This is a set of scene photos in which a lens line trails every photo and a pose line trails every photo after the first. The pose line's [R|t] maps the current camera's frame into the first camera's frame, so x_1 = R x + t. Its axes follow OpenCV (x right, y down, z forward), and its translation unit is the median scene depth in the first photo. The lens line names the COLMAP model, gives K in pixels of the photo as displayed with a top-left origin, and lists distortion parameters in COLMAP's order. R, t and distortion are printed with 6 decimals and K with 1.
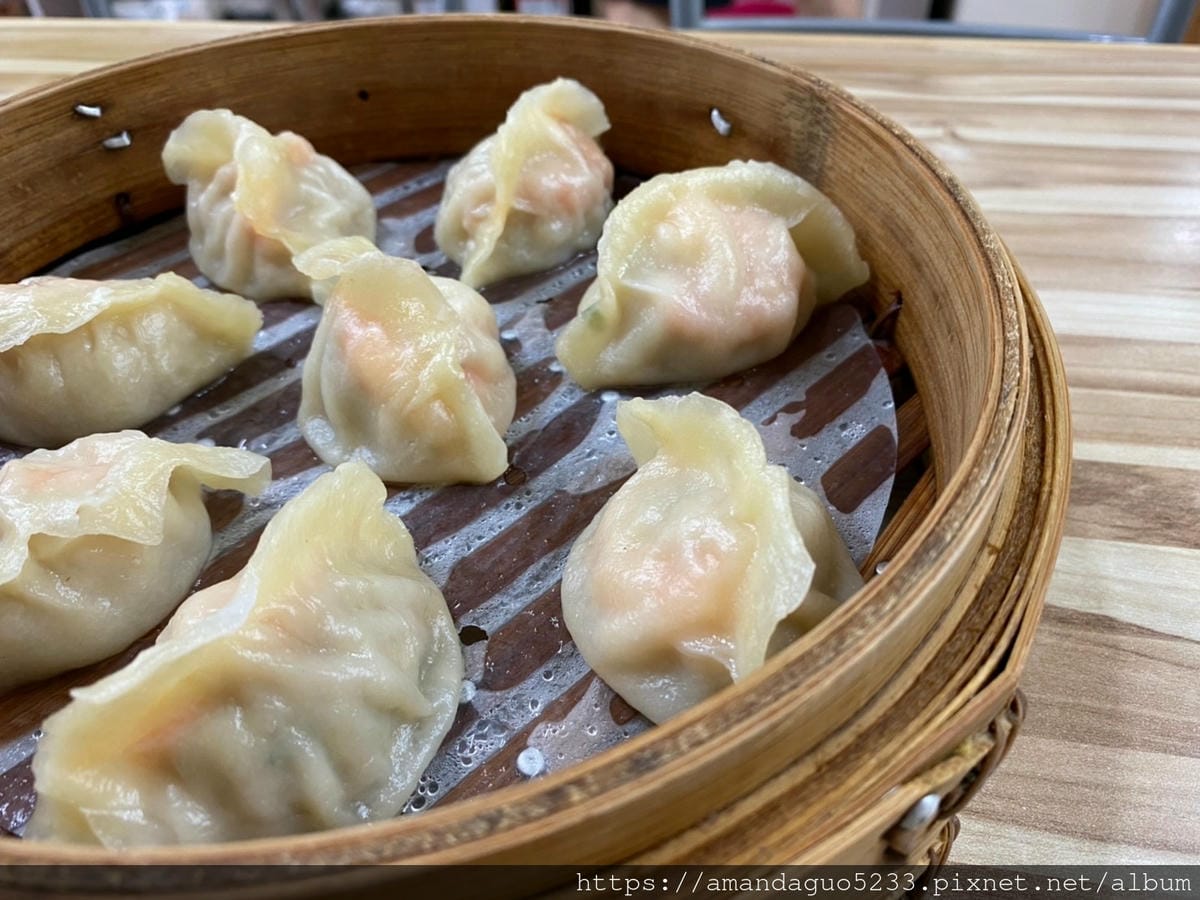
lens RADIAL K [[951.9, 0, 599.5], [0, 951.9, 461.0], [0, 0, 1]] dist [-0.022649, -0.001031]
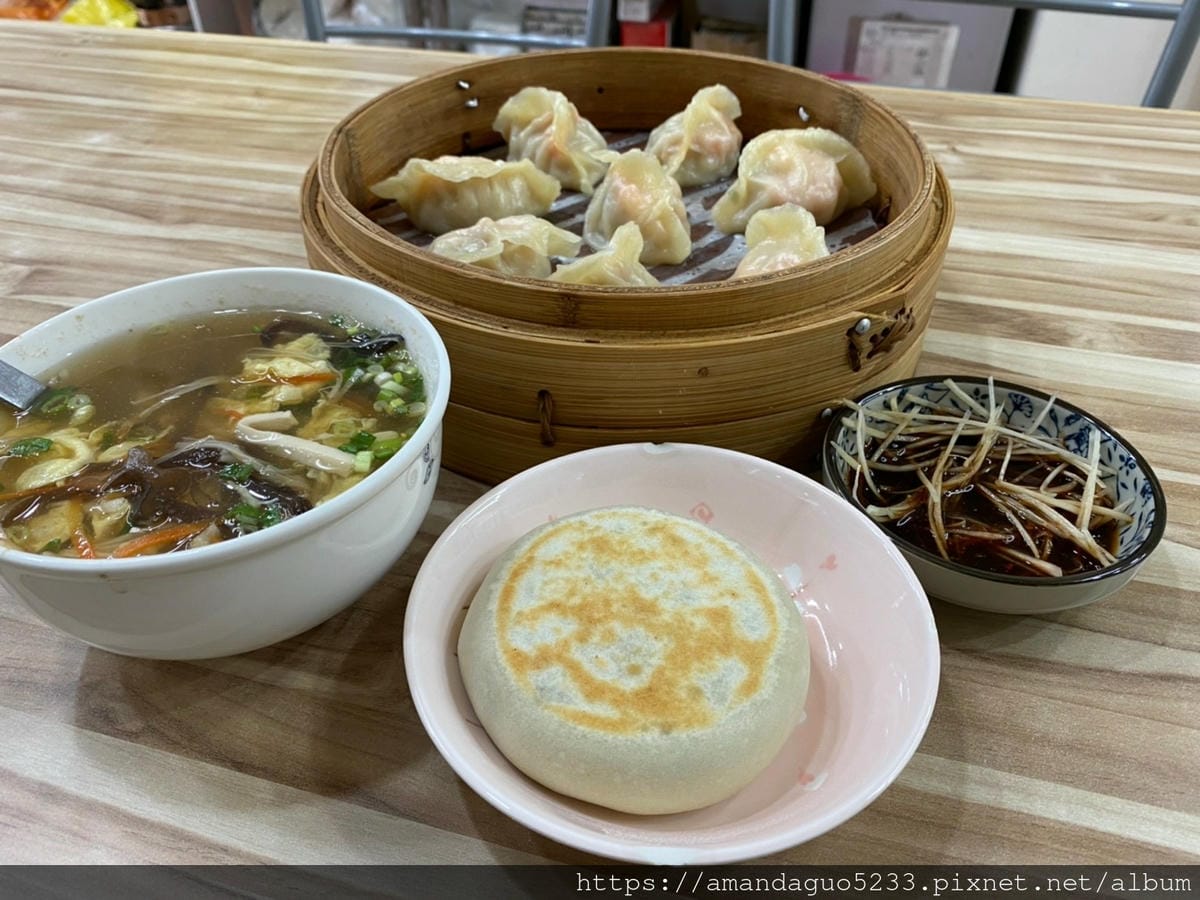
lens RADIAL K [[936.4, 0, 591.6], [0, 936.4, 458.0], [0, 0, 1]] dist [-0.029064, 0.022461]
pose [[0.994203, 0.086652, -0.063659, -0.141200], [-0.090035, 0.994563, -0.052335, 0.569993], [0.058778, 0.057763, 0.996598, -1.020378]]
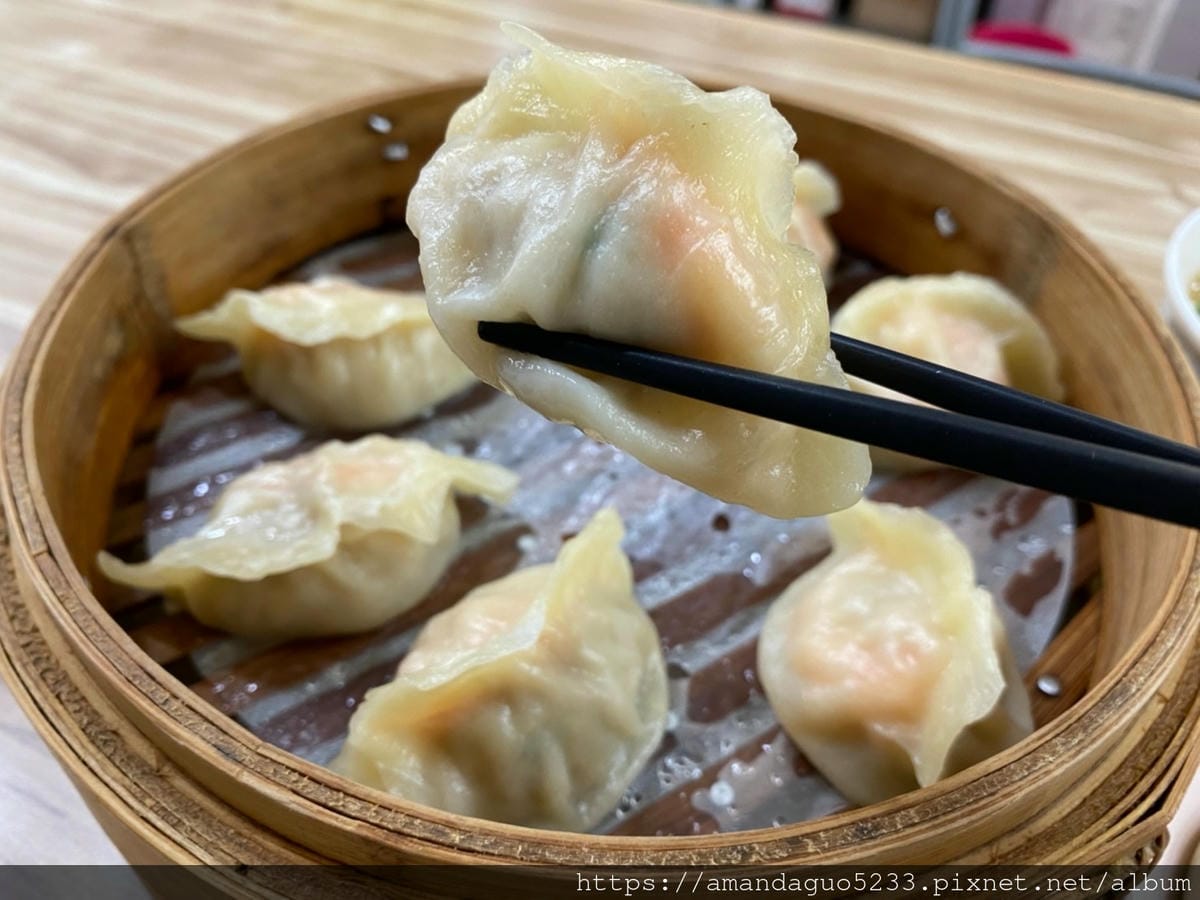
lens RADIAL K [[968.5, 0, 602.9], [0, 968.5, 449.0], [0, 0, 1]] dist [-0.036017, 0.005526]
pose [[0.979612, 0.178065, -0.093020, -0.138685], [-0.177623, 0.984012, 0.013083, -0.070215], [0.093862, 0.003706, 0.995578, -0.153761]]
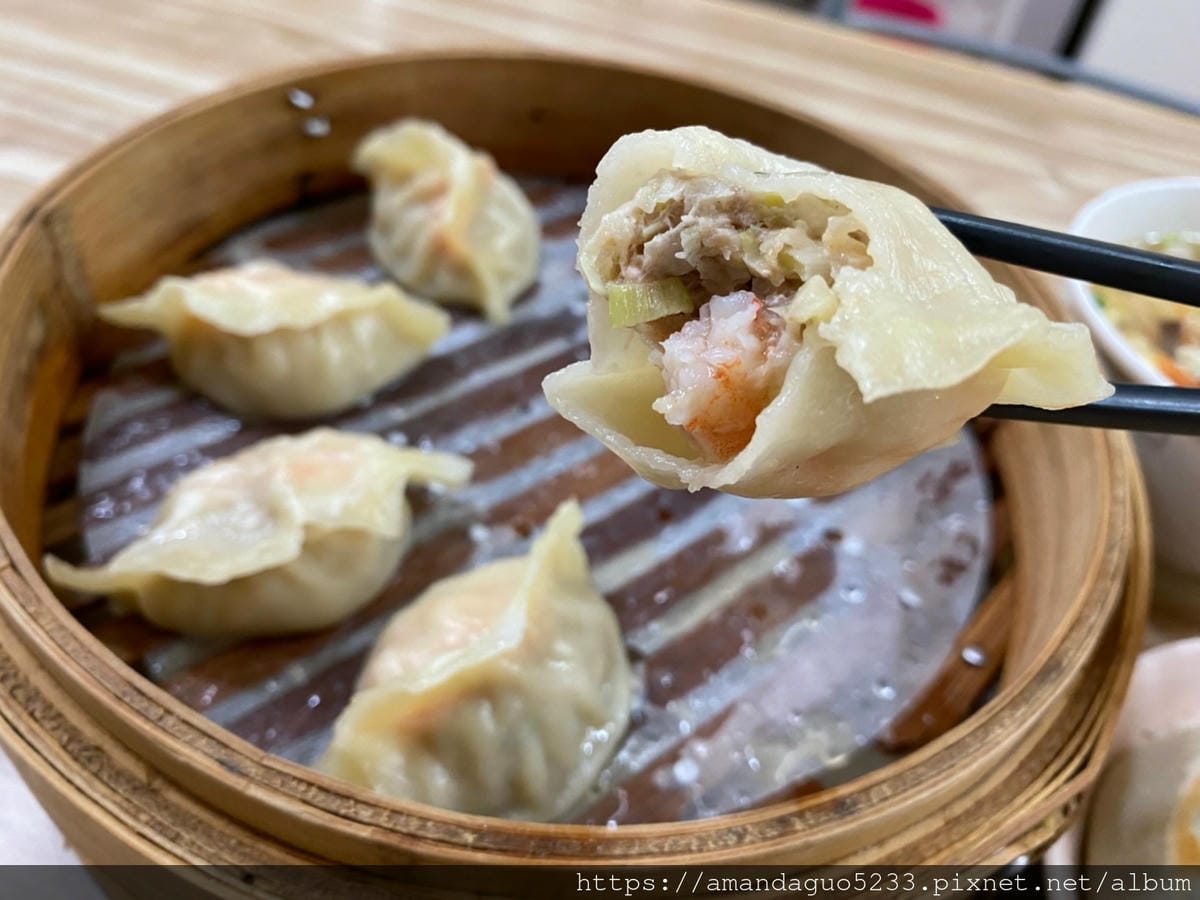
lens RADIAL K [[975.5, 0, 600.0], [0, 975.5, 450.0], [0, 0, 1]] dist [-0.052242, 0.018579]
pose [[0.985015, 0.168098, 0.038583, -0.230891], [-0.169497, 0.984859, 0.036394, -0.094264], [-0.031881, -0.042389, 0.998592, -0.185632]]
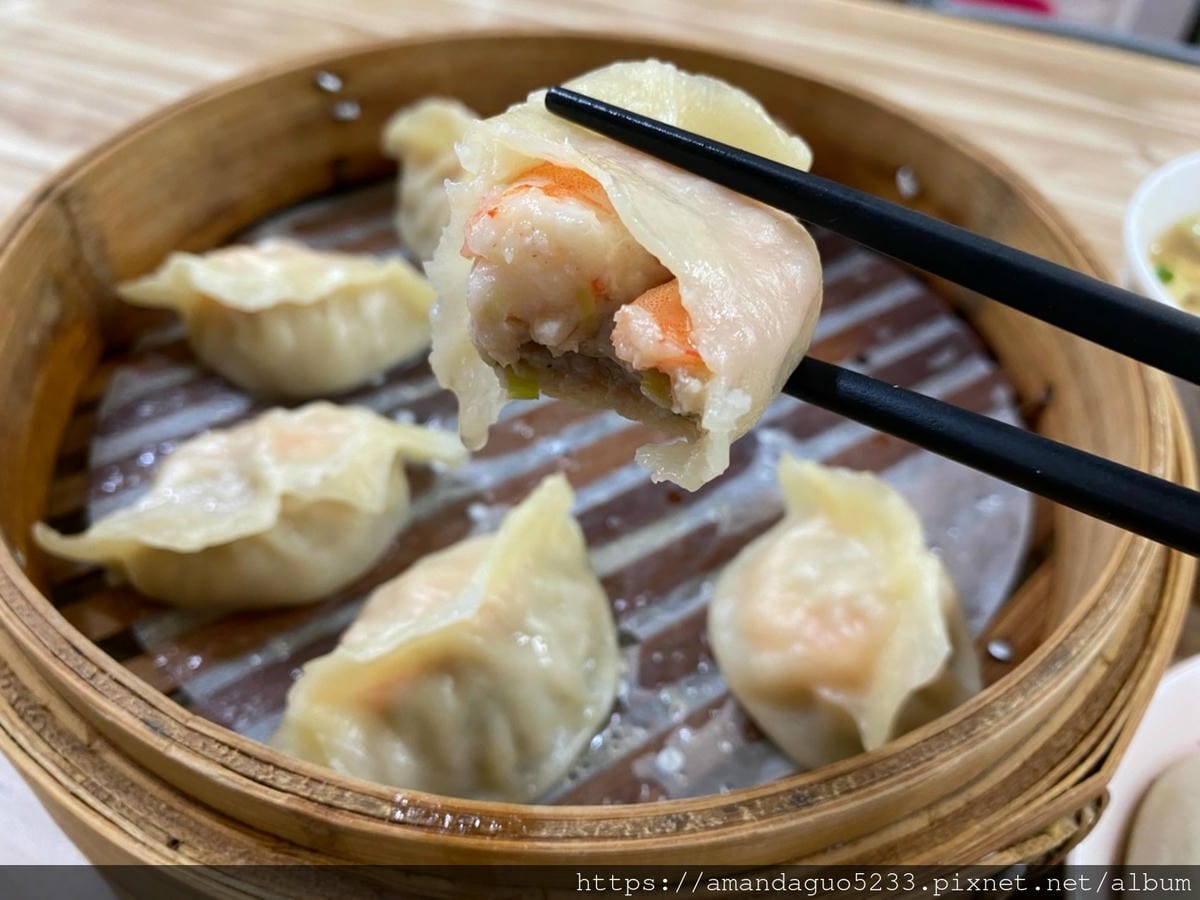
lens RADIAL K [[974.2, 0, 605.8], [0, 974.2, 453.8], [0, 0, 1]] dist [-0.061775, 0.041463]
pose [[0.982668, 0.174655, -0.062129, -0.108016], [-0.171881, 0.983970, 0.047539, -0.074689], [0.069436, -0.036036, 0.996935, -0.136737]]
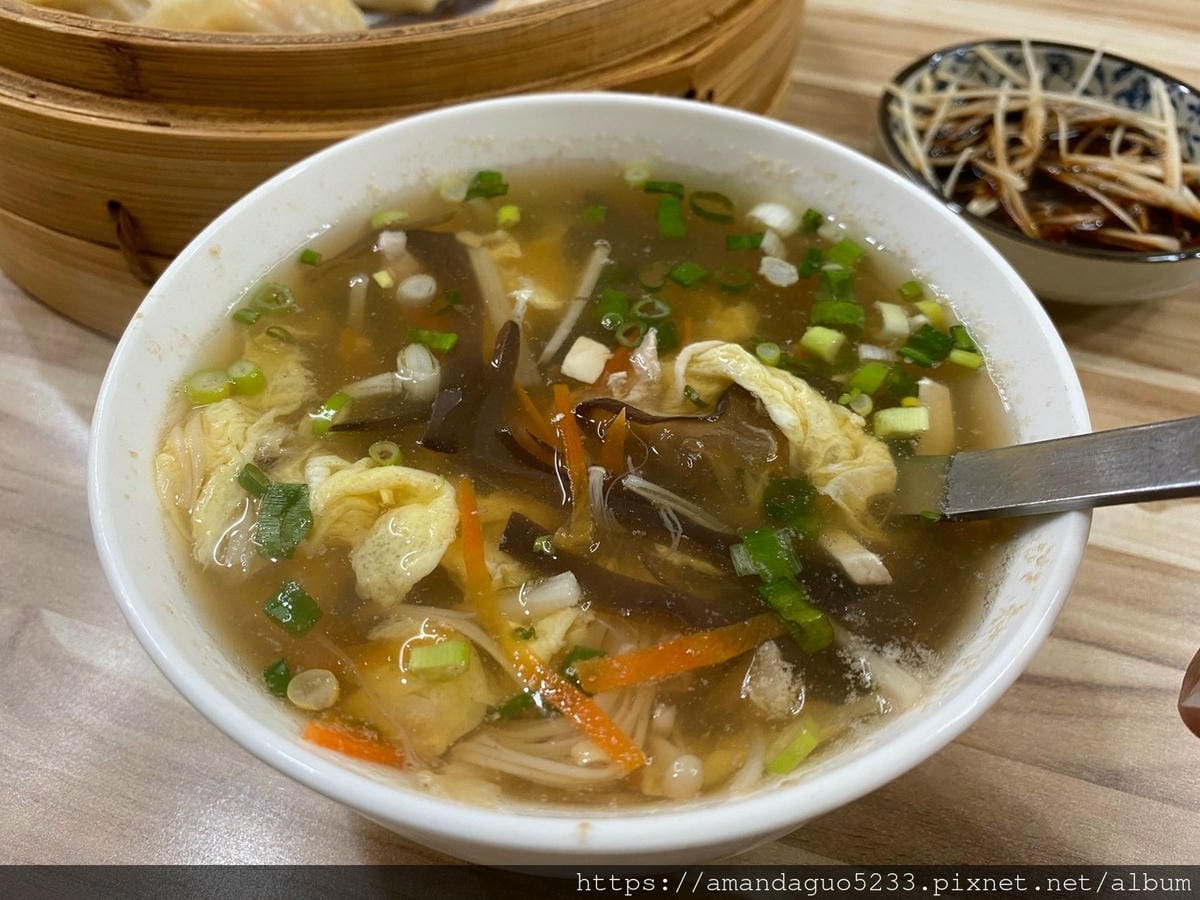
lens RADIAL K [[936.4, 0, 591.6], [0, 936.4, 458.0], [0, 0, 1]] dist [-0.029064, 0.022461]
pose [[0.991019, 0.131586, -0.023816, 0.248849], [-0.126206, 0.979225, 0.158717, 0.428253], [0.044206, -0.154286, 0.987037, -0.477591]]
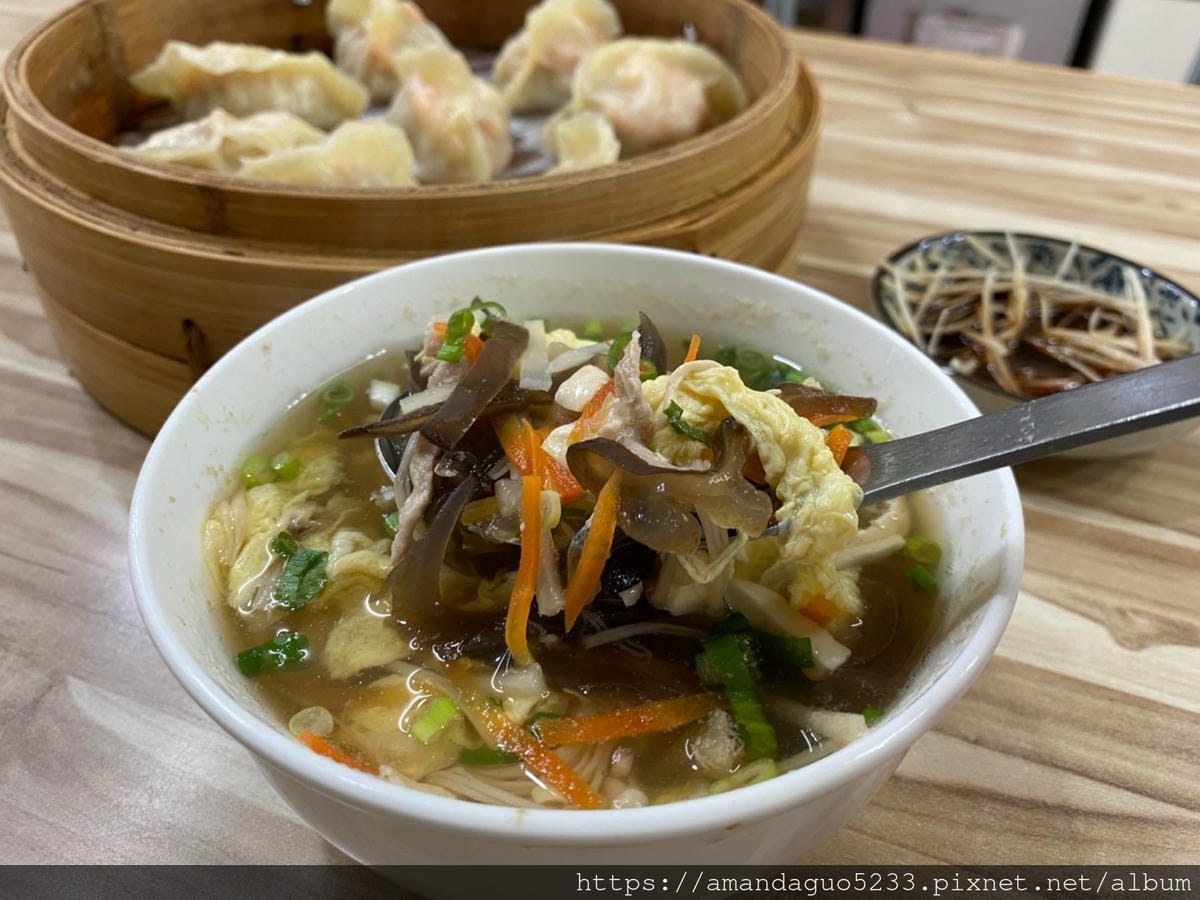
lens RADIAL K [[951.9, 0, 599.5], [0, 951.9, 461.0], [0, 0, 1]] dist [-0.022649, -0.001031]
pose [[0.980455, 0.169457, -0.099959, 0.329822], [-0.174673, 0.983556, -0.045901, 0.521027], [0.090537, 0.062464, 0.993932, -0.585903]]
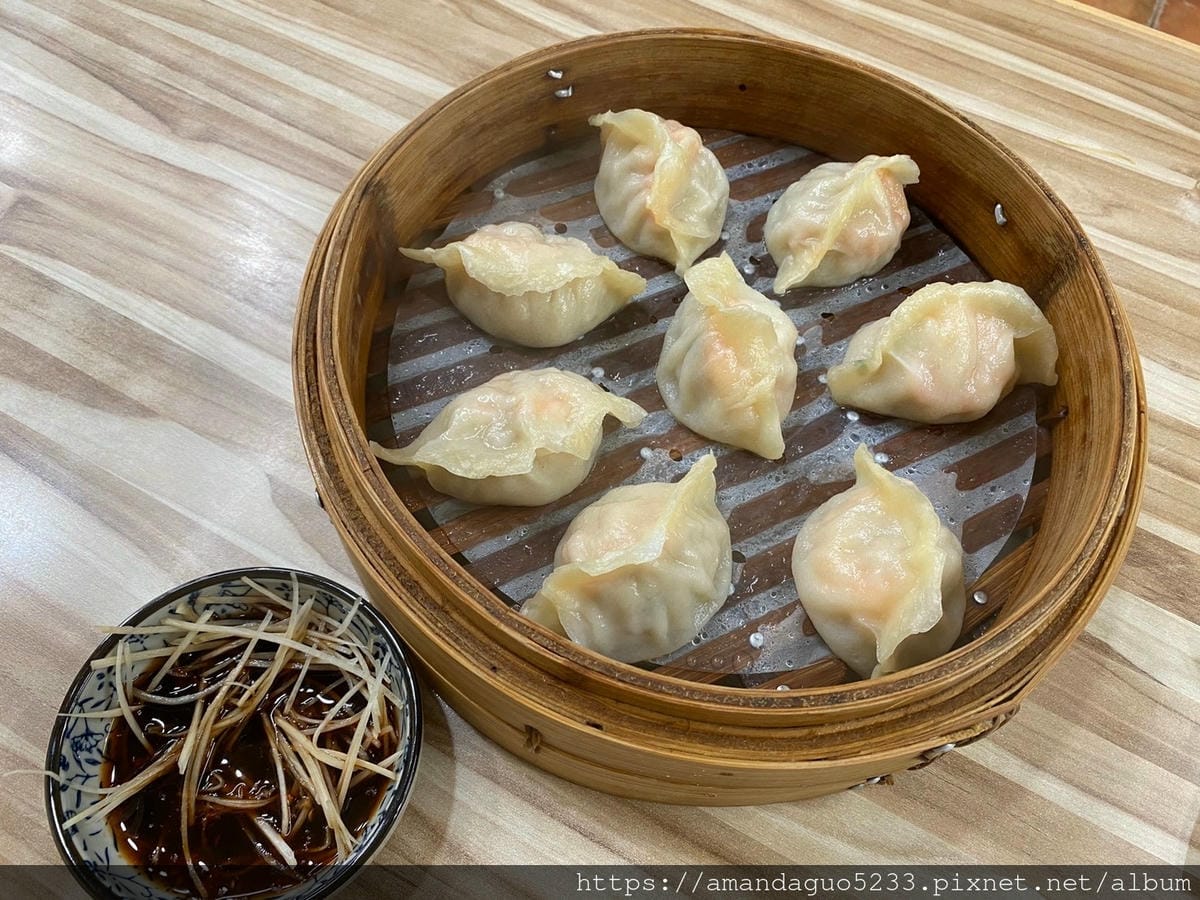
lens RADIAL K [[936.4, 0, 591.6], [0, 936.4, 458.0], [0, 0, 1]] dist [-0.029064, 0.022461]
pose [[0.946222, 0.313795, -0.078716, -0.271903], [-0.274531, 0.907544, 0.317799, -0.403279], [0.171162, -0.279099, 0.944885, -0.565194]]
